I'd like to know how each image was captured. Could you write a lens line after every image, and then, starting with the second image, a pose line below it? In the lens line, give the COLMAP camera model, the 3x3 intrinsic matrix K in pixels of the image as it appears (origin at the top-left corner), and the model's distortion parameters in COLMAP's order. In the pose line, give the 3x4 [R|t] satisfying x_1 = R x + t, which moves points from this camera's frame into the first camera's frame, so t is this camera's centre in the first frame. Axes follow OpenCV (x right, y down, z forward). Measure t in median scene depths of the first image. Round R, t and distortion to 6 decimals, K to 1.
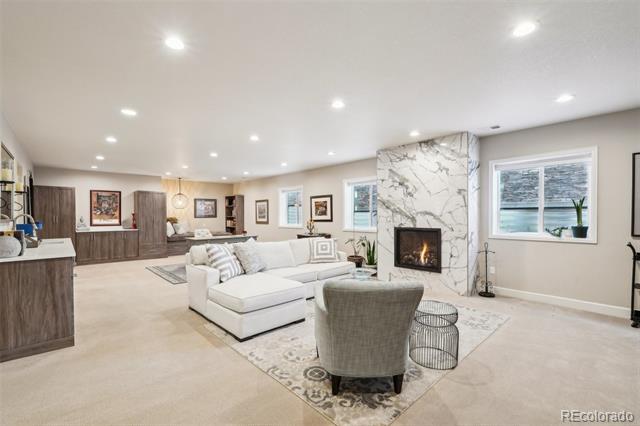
lens RADIAL K [[278.2, 0, 322.0], [0, 278.2, 217.0], [0, 0, 1]] dist [-0.000708, 0.000474]
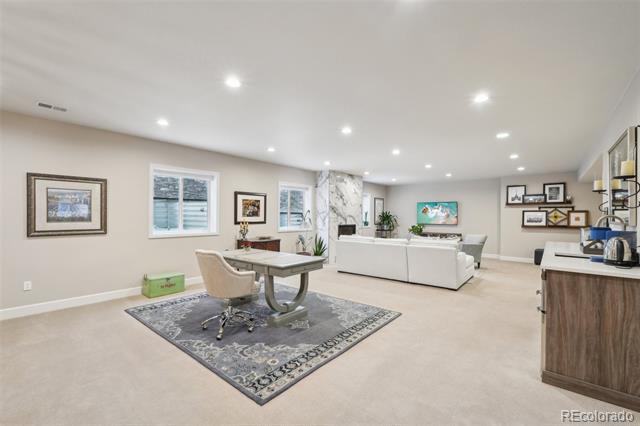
lens RADIAL K [[282.1, 0, 322.4], [0, 282.1, 217.7], [0, 0, 1]] dist [0.003194, 0.000850]
pose [[-0.125317, -0.001718, 0.992115, -1.053713], [-0.002542, 0.999996, 0.001411, -0.004155], [-0.992113, -0.002345, -0.125321, 1.078653]]
